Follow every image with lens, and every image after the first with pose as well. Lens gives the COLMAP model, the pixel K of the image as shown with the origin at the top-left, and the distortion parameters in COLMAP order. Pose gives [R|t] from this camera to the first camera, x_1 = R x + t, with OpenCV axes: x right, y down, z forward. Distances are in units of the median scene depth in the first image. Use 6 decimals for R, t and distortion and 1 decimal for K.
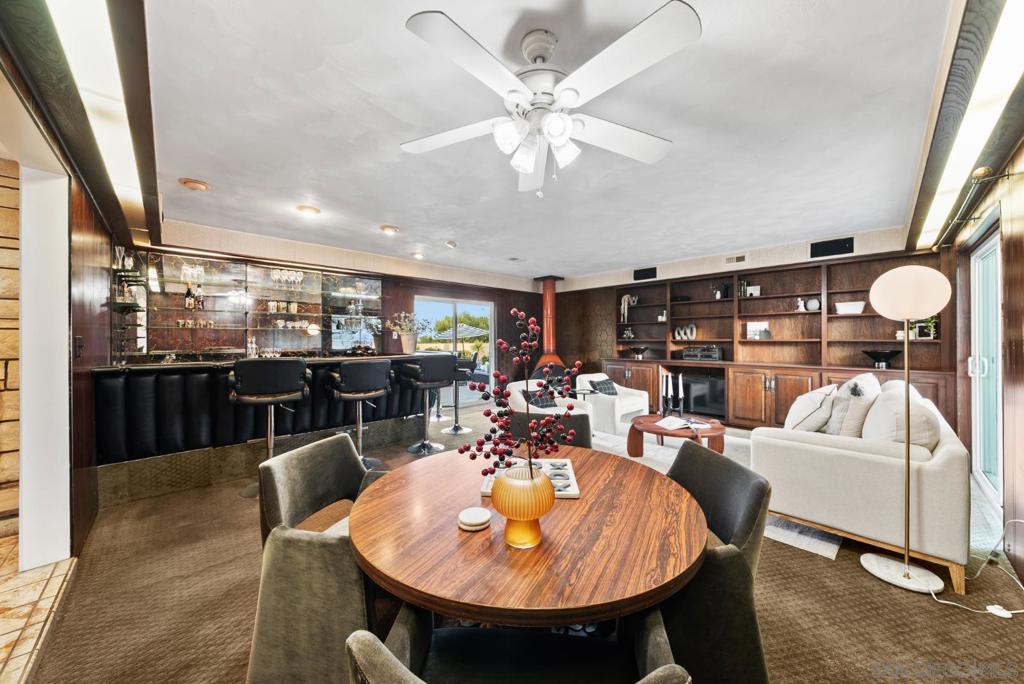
lens RADIAL K [[355.7, 0, 514.8], [0, 355.7, 339.2], [0, 0, 1]] dist [-0.003665, -0.000356]
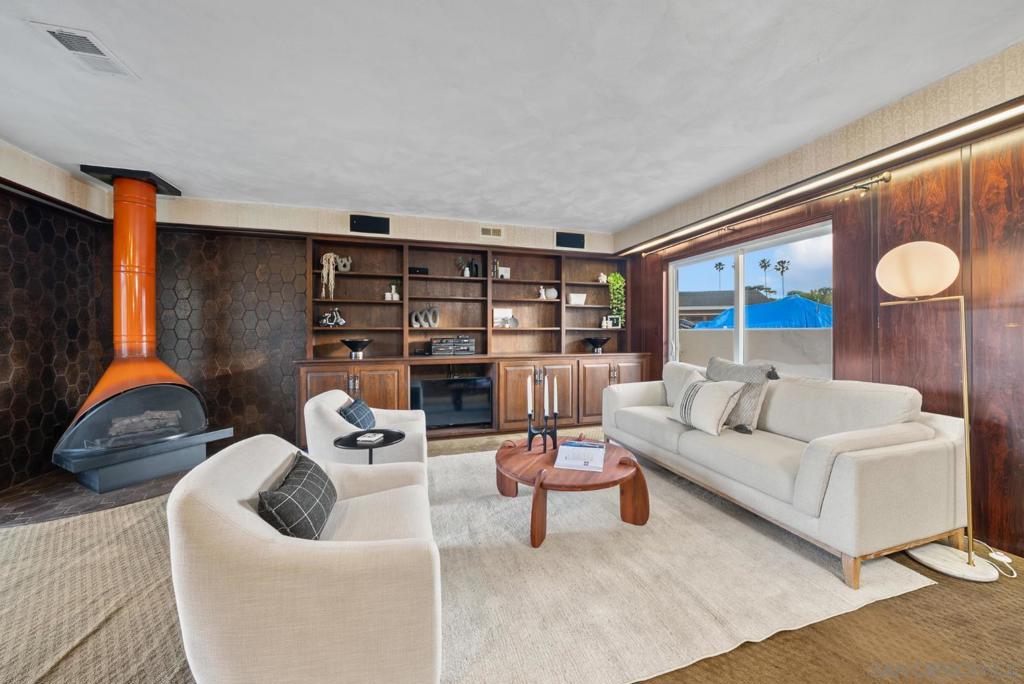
lens RADIAL K [[355.7, 0, 514.2], [0, 355.7, 336.7], [0, 0, 1]] dist [-0.003665, -0.000356]
pose [[0.455935, -0.005032, 0.889999, -0.102442], [0.001940, 0.999987, 0.004660, 0.018893], [-0.890011, -0.000398, 0.455939, 0.586929]]
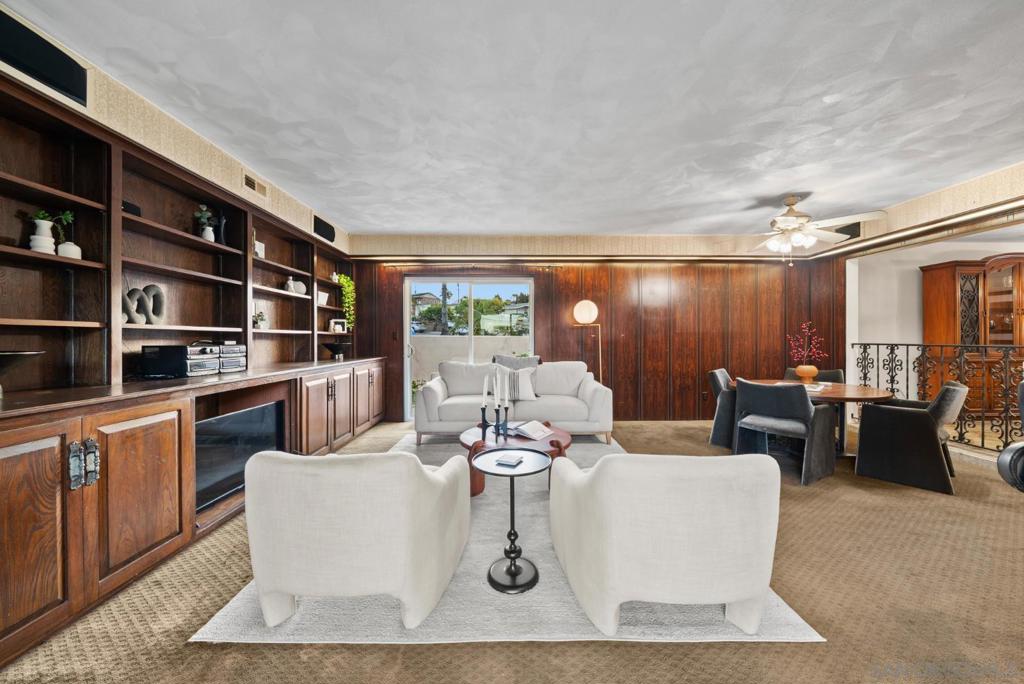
lens RADIAL K [[355.7, 0, 513.2], [0, 355.7, 339.4], [0, 0, 1]] dist [-0.003665, -0.000356]
pose [[-0.727390, 0.006959, 0.686189, -0.055463], [0.006204, 0.999974, -0.003564, 0.022397], [-0.686196, 0.001665, -0.727415, 1.160854]]
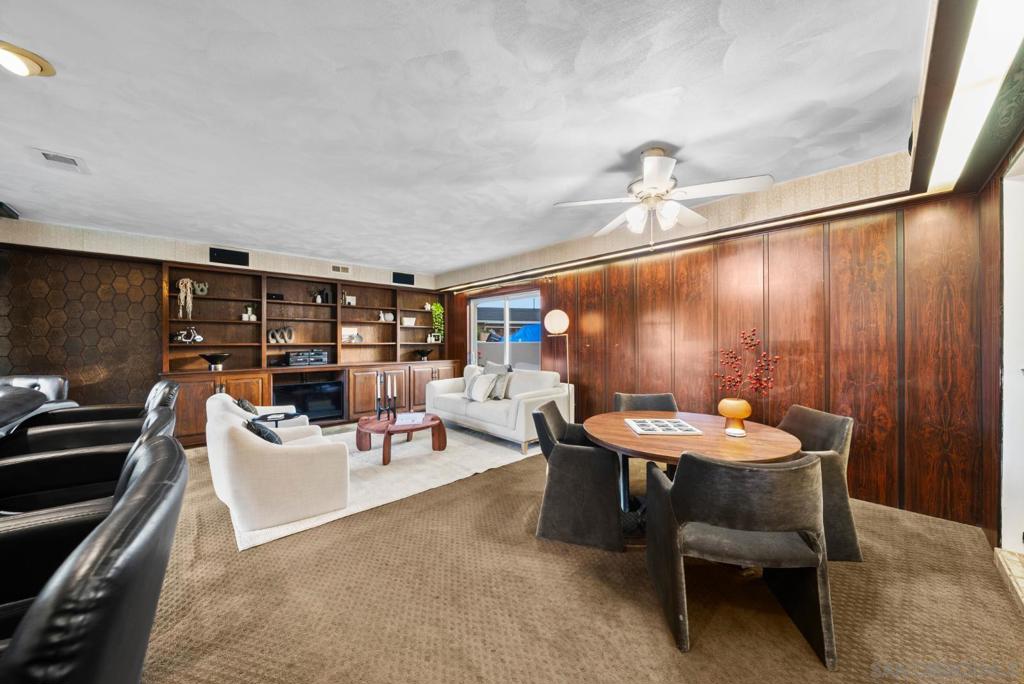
lens RADIAL K [[355.7, 0, 509.7], [0, 355.7, 343.6], [0, 0, 1]] dist [-0.003665, -0.000356]
pose [[0.025425, -0.001861, 0.999675, -0.458272], [0.003749, 0.999991, 0.001767, 0.002628], [-0.999670, 0.003703, 0.025432, 0.472059]]
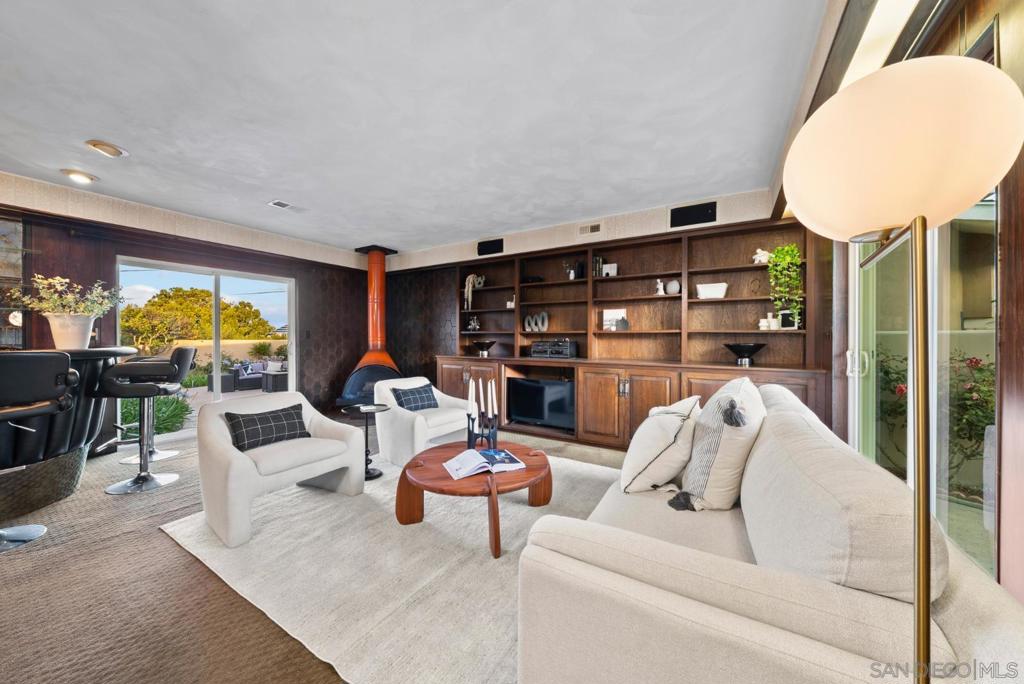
lens RADIAL K [[355.7, 0, 507.1], [0, 355.7, 340.2], [0, 0, 1]] dist [-0.003665, -0.000356]
pose [[0.968787, 0.002227, 0.247884, 0.256560], [-0.004425, 0.999956, 0.008309, 0.016432], [-0.247855, -0.009147, 0.968754, 0.288585]]
